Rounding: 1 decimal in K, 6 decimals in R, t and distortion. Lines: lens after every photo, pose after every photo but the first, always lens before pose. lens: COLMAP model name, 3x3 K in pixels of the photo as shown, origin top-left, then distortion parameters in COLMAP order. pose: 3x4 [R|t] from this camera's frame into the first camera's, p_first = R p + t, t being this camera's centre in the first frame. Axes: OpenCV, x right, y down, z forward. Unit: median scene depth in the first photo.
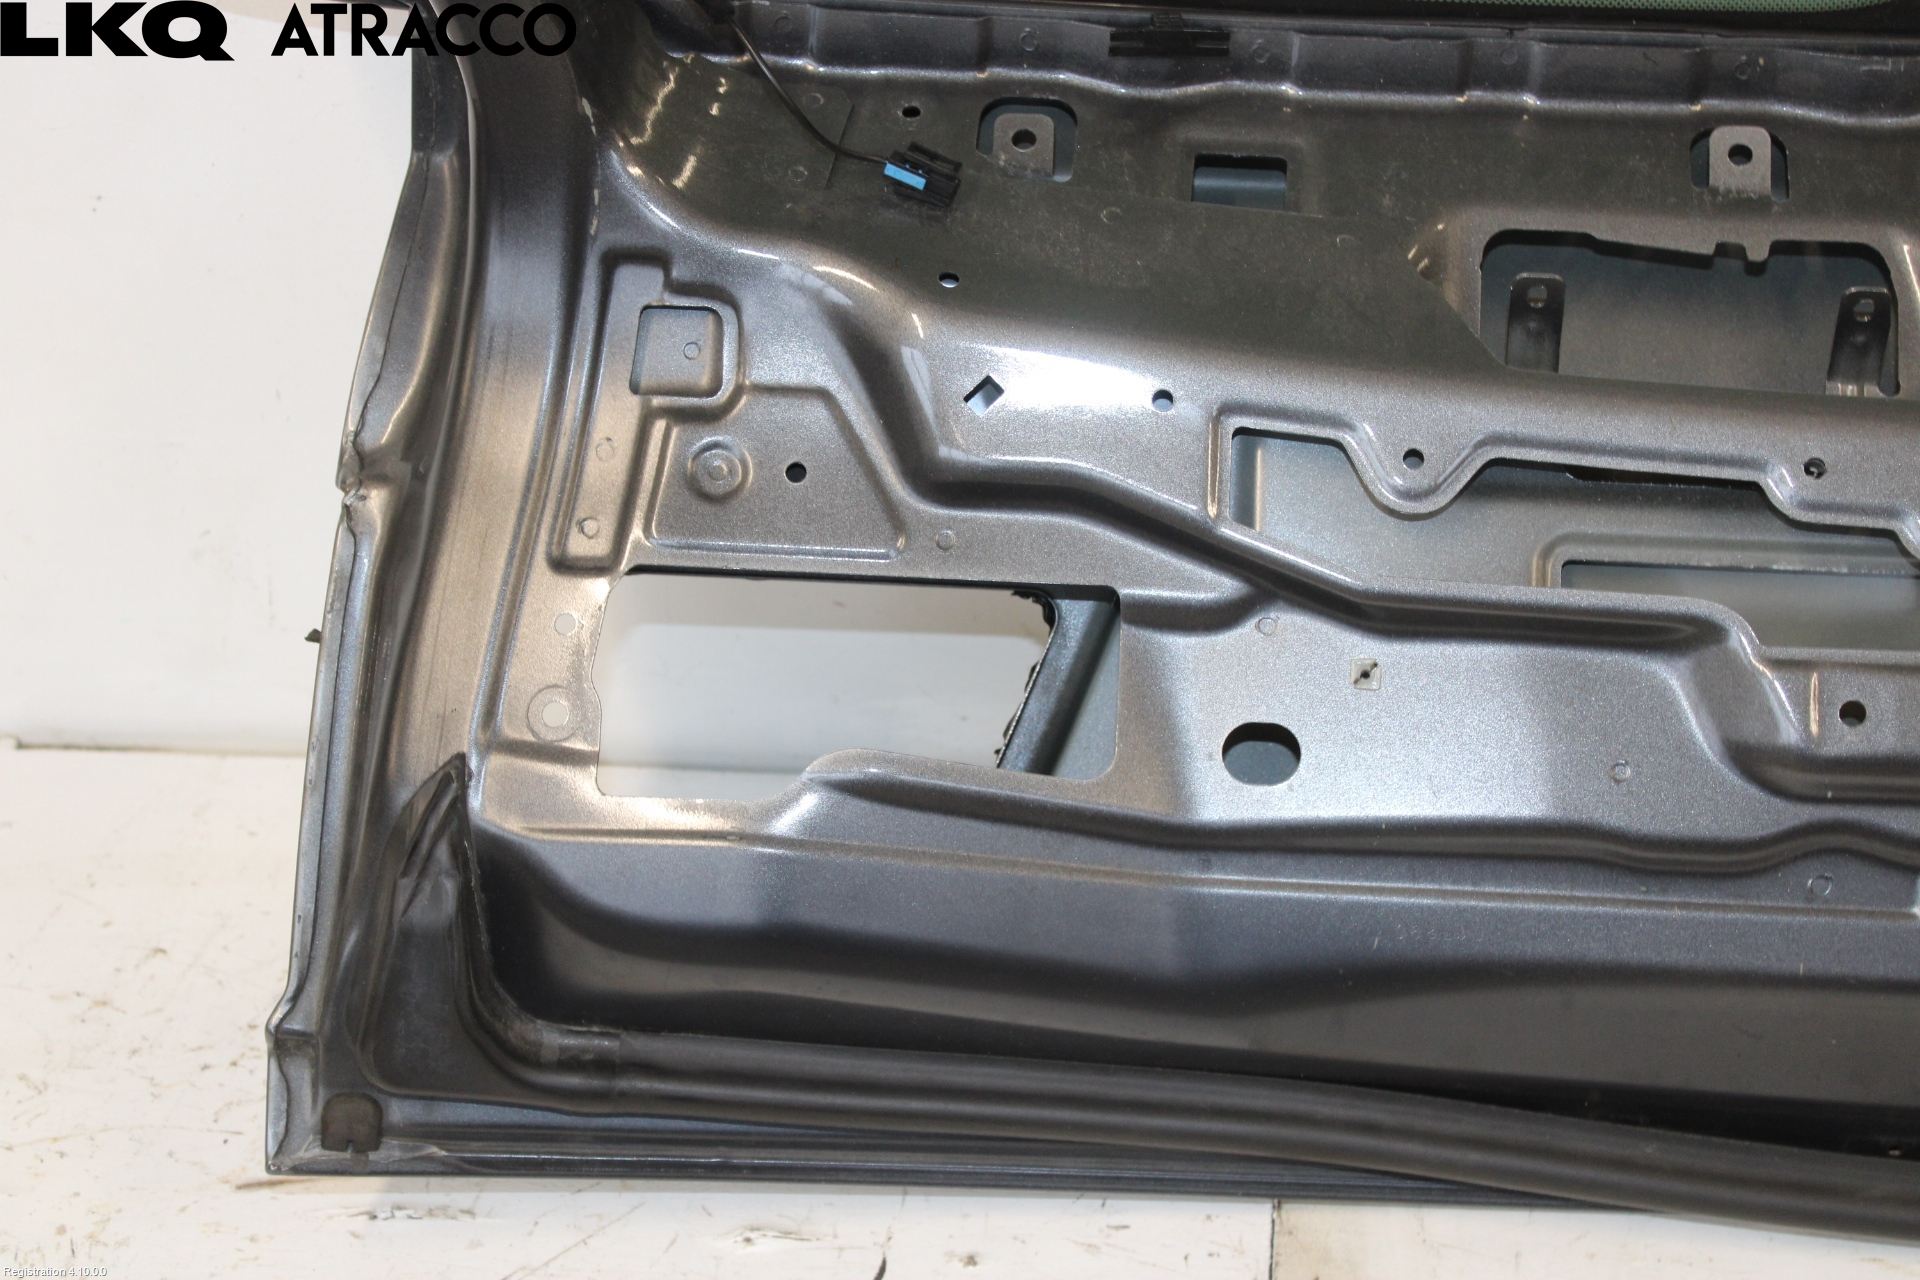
lens RADIAL K [[3272.0, 0, 962.3], [0, 3272.0, 643.8], [0, 0, 1]] dist [-0.006075, 0.000000]
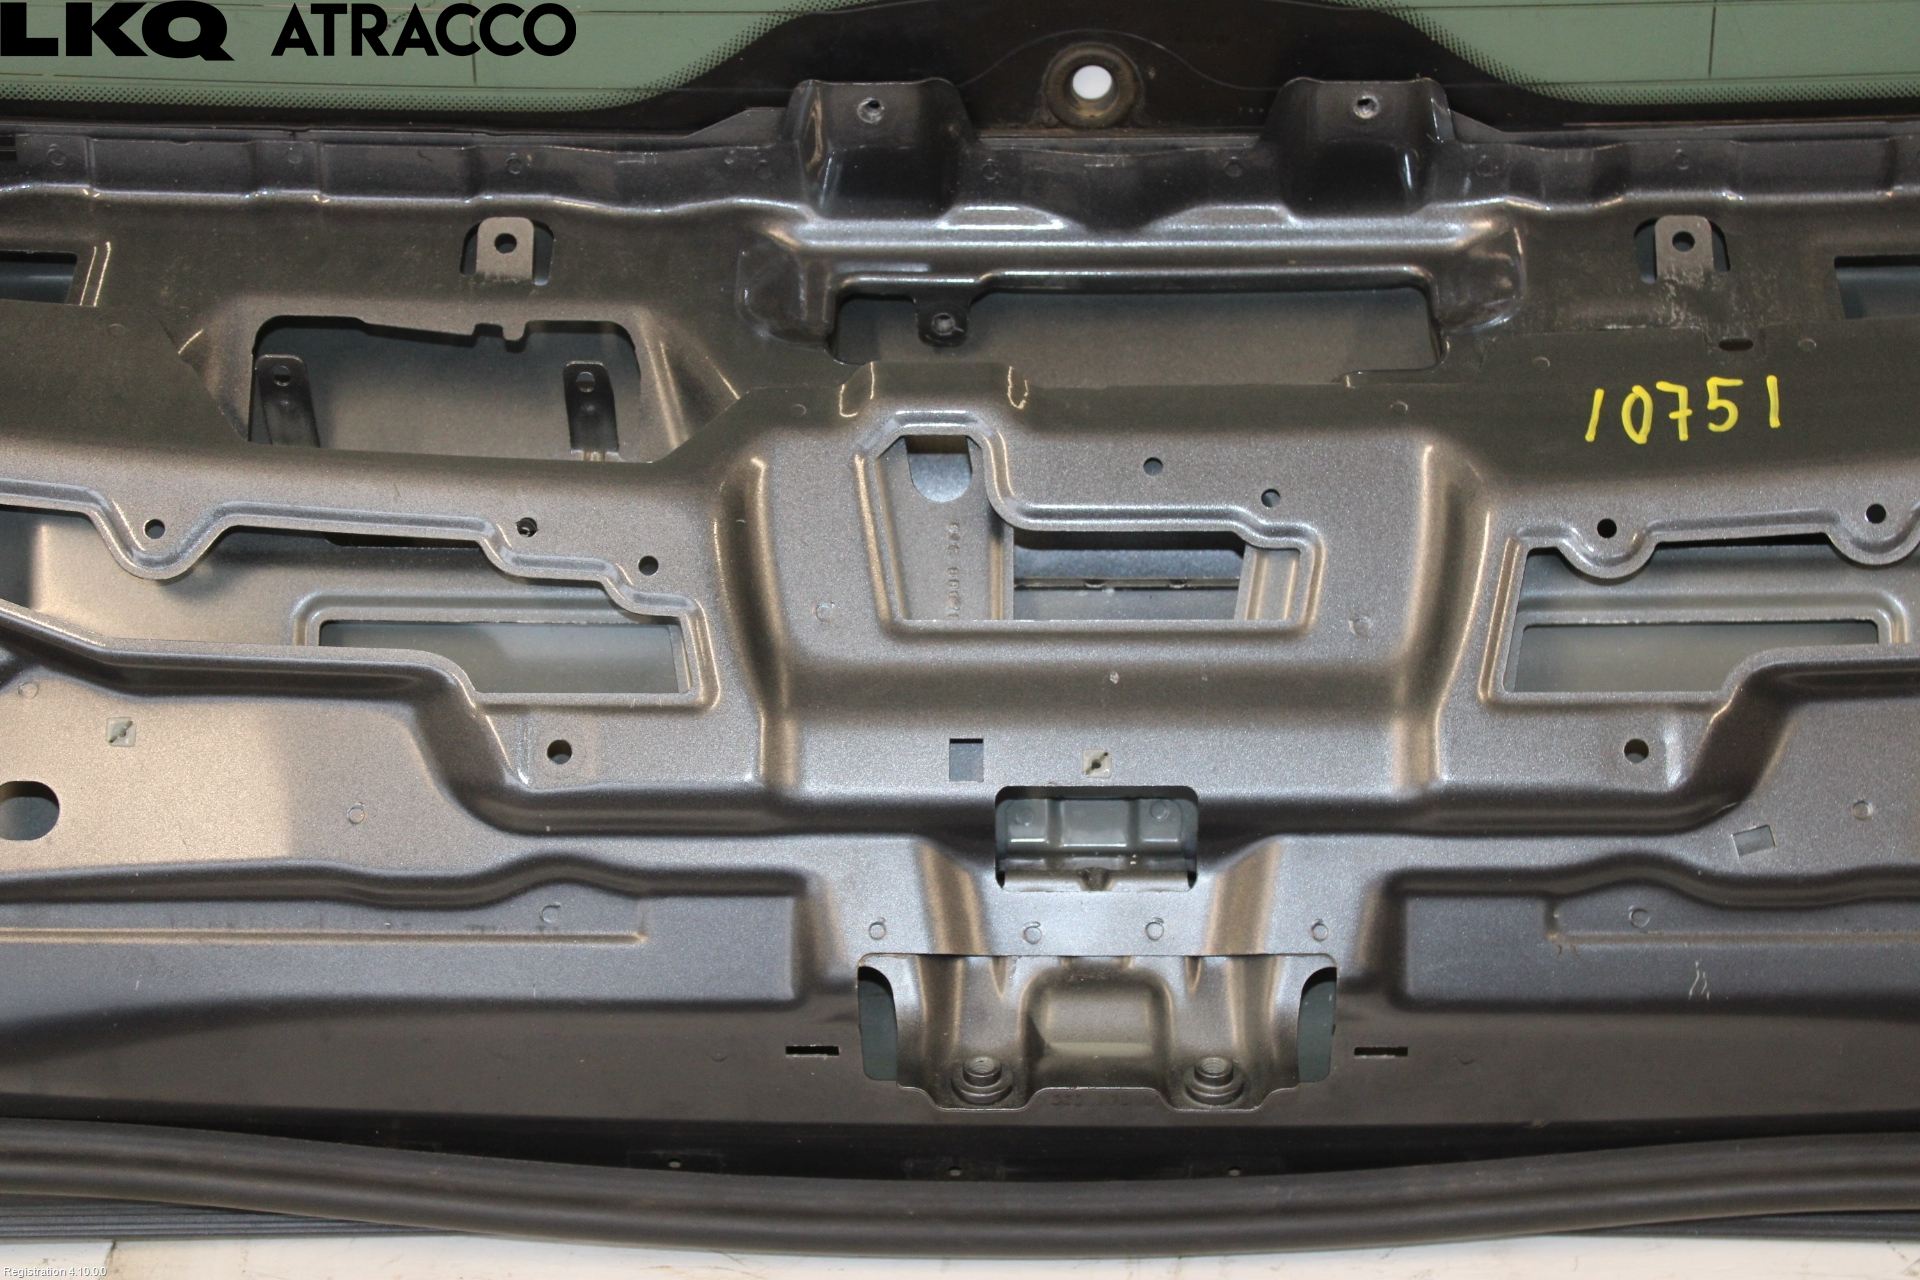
lens RADIAL K [[3272.0, 0, 954.9], [0, 3272.0, 631.7], [0, 0, 1]] dist [-0.006075, 0.000000]
pose [[0.993142, -0.030007, 0.112995, 0.266313], [0.034913, 0.998520, -0.041689, 0.029564], [-0.111577, 0.045348, 0.992721, -0.085726]]
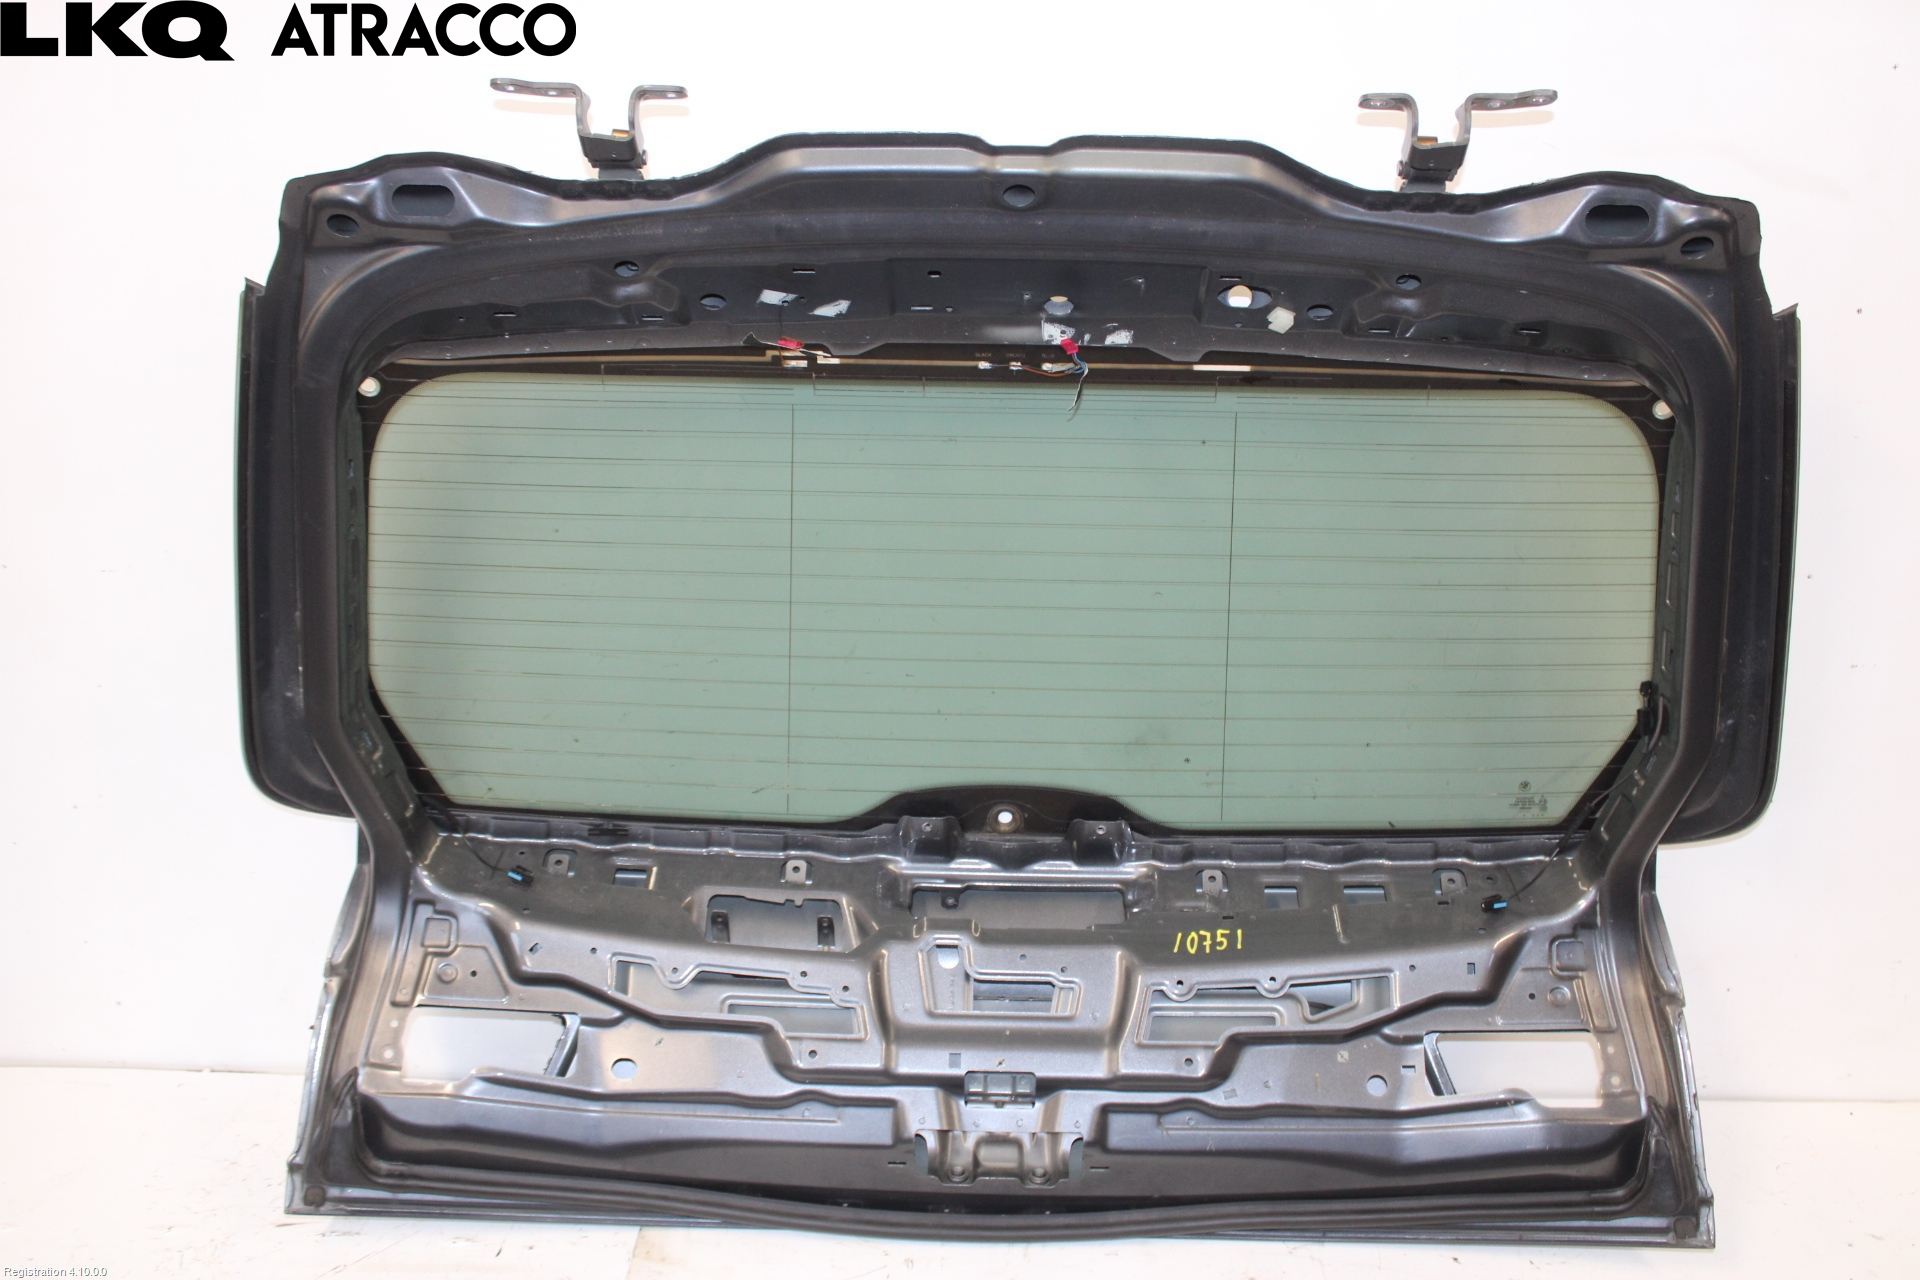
lens RADIAL K [[1712.3, 0, 960.5], [0, 1712.3, 635.7], [0, 0, 1]] dist [-0.137211, 0.084861]
pose [[0.992467, 0.018240, 0.121144, 0.198263], [0.010646, 0.972272, -0.233609, 0.012252], [-0.122046, 0.233139, 0.964754, -0.622497]]
